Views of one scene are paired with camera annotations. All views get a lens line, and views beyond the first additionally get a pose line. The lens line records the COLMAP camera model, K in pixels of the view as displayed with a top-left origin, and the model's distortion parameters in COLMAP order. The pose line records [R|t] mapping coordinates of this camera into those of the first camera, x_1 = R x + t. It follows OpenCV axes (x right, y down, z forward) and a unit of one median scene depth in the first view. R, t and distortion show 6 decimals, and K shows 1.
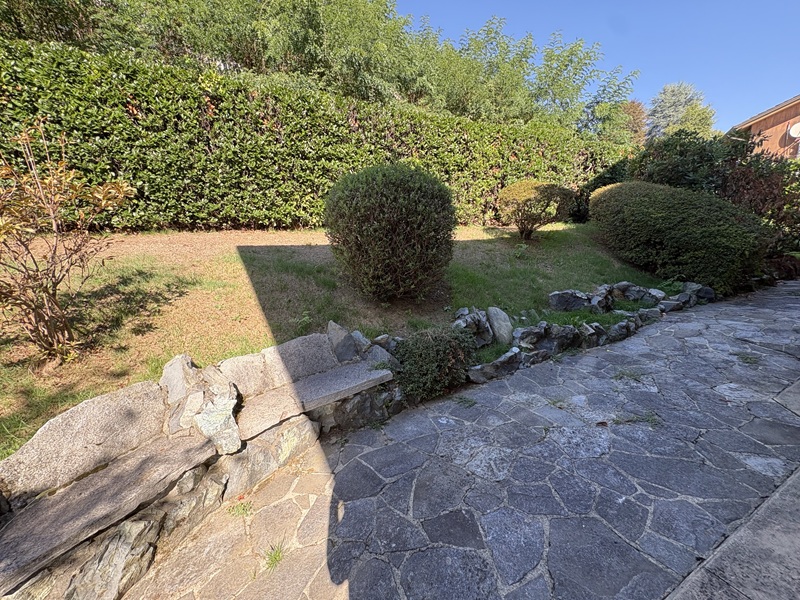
lens RADIAL K [[316.0, 0, 400.7], [0, 316.0, 304.5], [0, 0, 1]] dist [-0.001983, -0.000351]
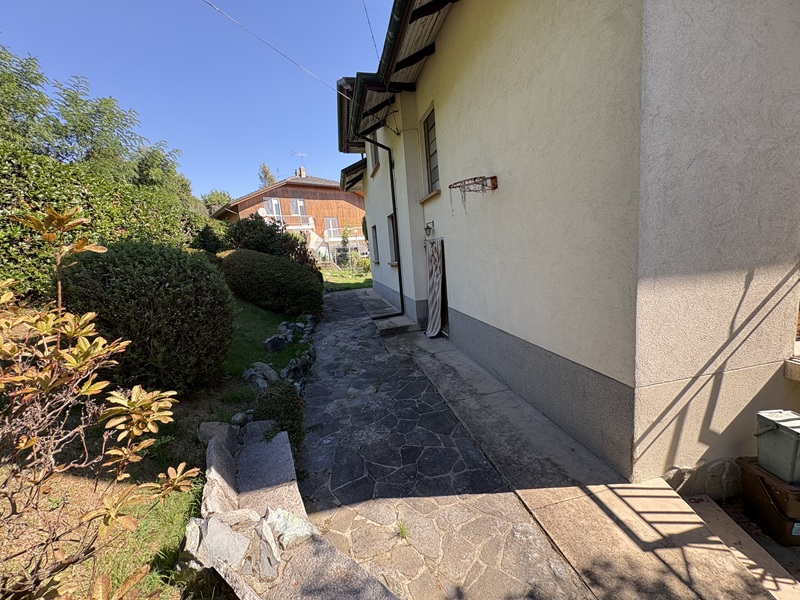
lens RADIAL K [[316.0, 0, 402.1], [0, 316.0, 296.2], [0, 0, 1]] dist [-0.001983, -0.000351]
pose [[0.246798, -0.112064, 0.962566, -0.470745], [0.268474, 0.962318, 0.043200, -0.092762], [-0.931135, 0.247762, 0.267584, 0.087973]]
